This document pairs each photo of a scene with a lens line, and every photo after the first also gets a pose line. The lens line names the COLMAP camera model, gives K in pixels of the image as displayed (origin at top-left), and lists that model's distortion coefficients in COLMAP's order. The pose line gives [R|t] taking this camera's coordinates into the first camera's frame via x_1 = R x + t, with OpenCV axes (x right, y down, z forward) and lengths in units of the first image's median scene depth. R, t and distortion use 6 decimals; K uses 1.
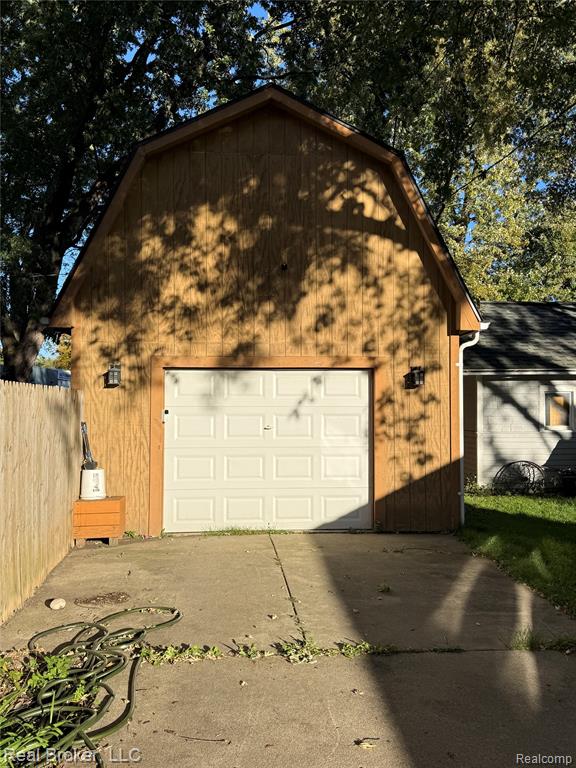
lens RADIAL K [[687.9, 0, 288.0], [0, 687.9, 384.0], [0, 0, 1]] dist [0.139358, -0.284557]
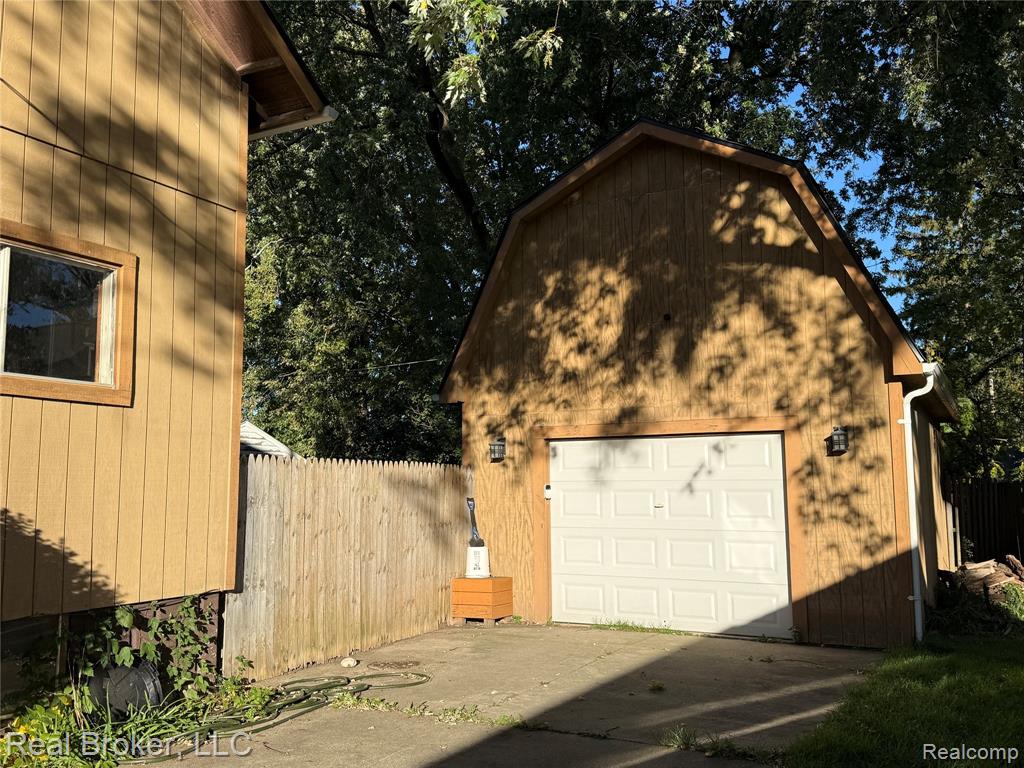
lens RADIAL K [[917.2, 0, 512.0], [0, 917.2, 384.0], [0, 0, 1]] dist [0.139358, -0.284557]
pose [[0.835183, -0.069188, -0.545603, 0.447933], [0.022574, 0.995532, -0.091690, 0.014435], [0.549509, 0.064261, 0.833013, -0.055314]]
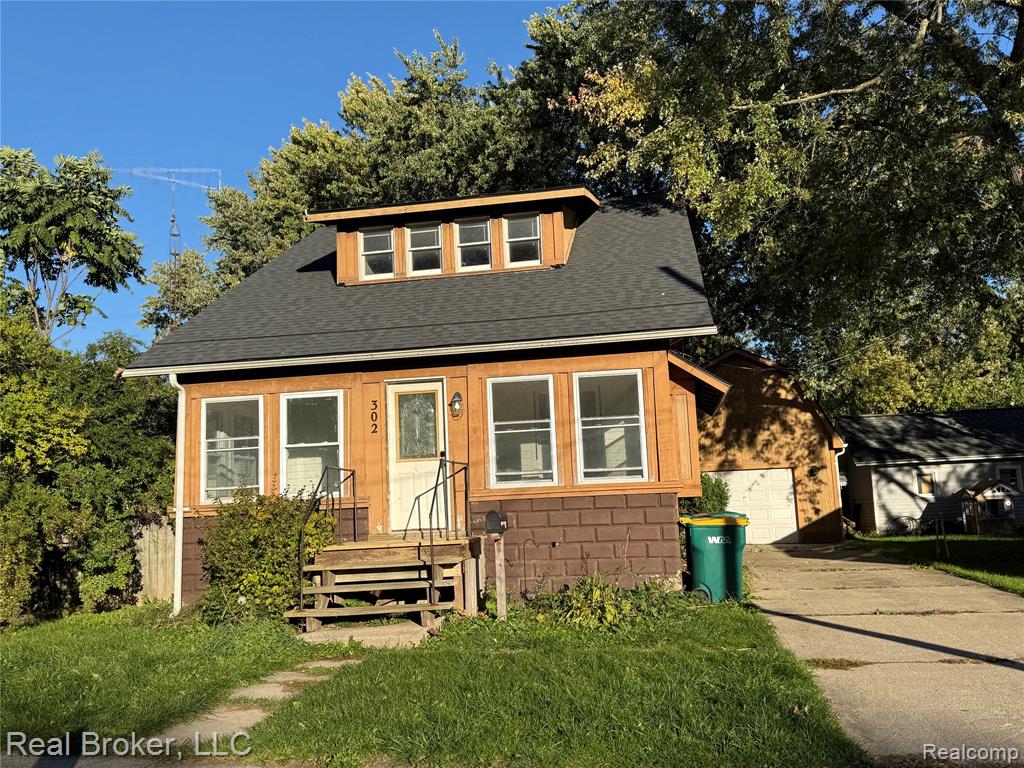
lens RADIAL K [[917.2, 0, 512.0], [0, 917.2, 384.0], [0, 0, 1]] dist [0.139358, -0.284557]
pose [[0.963288, -0.071909, -0.258662, 0.050281], [0.047896, 0.994036, -0.097976, -0.043985], [0.264165, 0.081990, 0.960986, -2.003005]]
